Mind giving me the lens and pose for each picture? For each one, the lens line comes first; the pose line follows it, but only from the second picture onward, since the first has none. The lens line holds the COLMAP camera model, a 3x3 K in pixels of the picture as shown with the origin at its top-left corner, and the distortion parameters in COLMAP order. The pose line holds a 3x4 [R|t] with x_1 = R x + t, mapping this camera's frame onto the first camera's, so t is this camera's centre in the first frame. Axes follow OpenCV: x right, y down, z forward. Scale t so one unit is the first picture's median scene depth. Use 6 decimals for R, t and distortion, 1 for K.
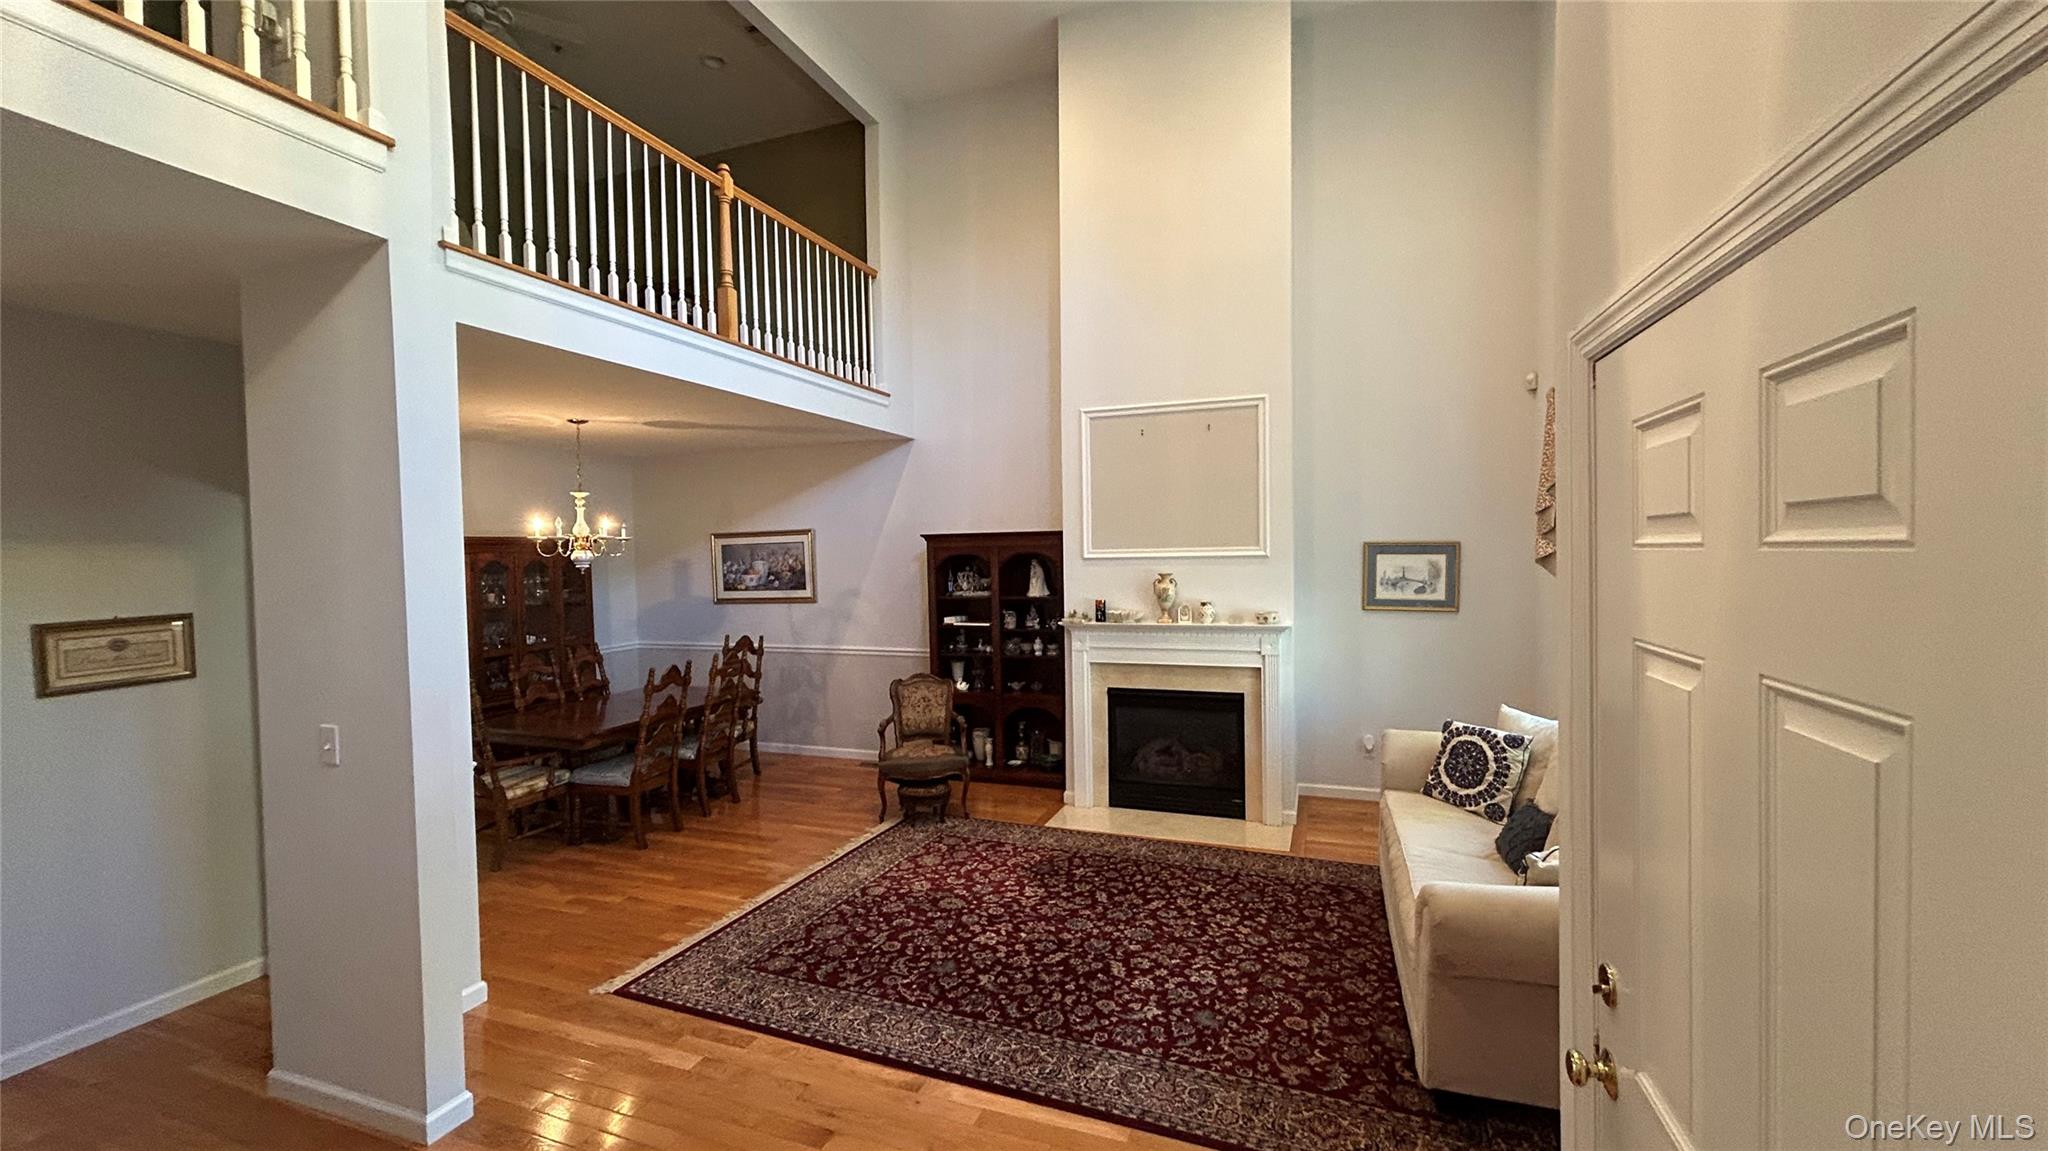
lens RADIAL K [[819.3, 0, 1024.0], [0, 819.3, 575.5], [0, 0, 1]] dist [0.001741, -0.001938]
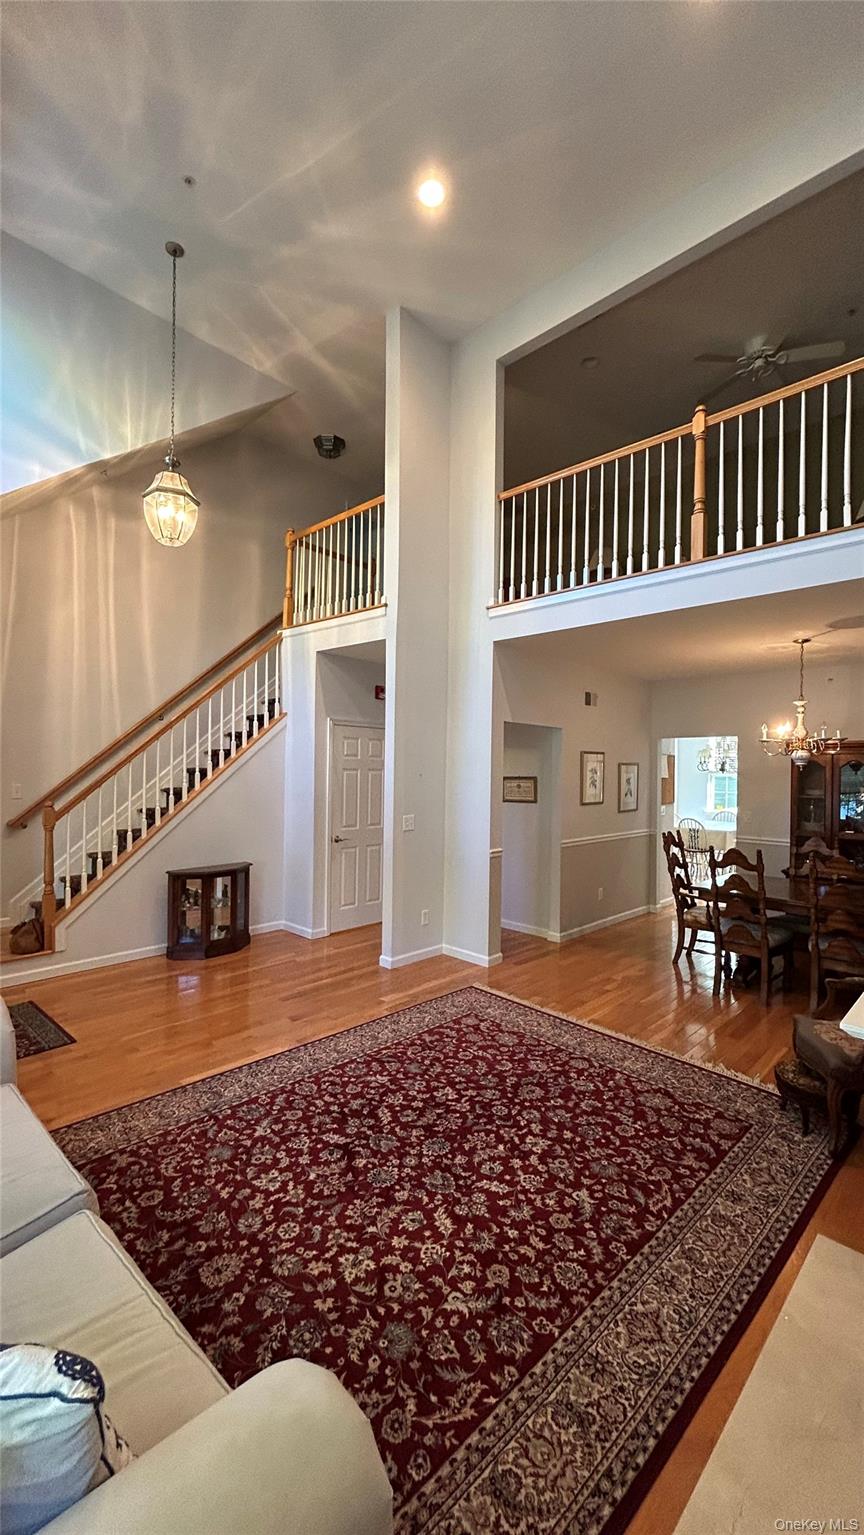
lens RADIAL K [[618.3, 0, 434.3], [0, 618.3, 767.9], [0, 0, 1]] dist [-0.002513, 0.002489]
pose [[-0.398367, 0.010565, -0.917165, 0.518506], [-0.033627, 0.999093, 0.026114, -0.011786], [0.916609, 0.041244, -0.397651, 0.934556]]
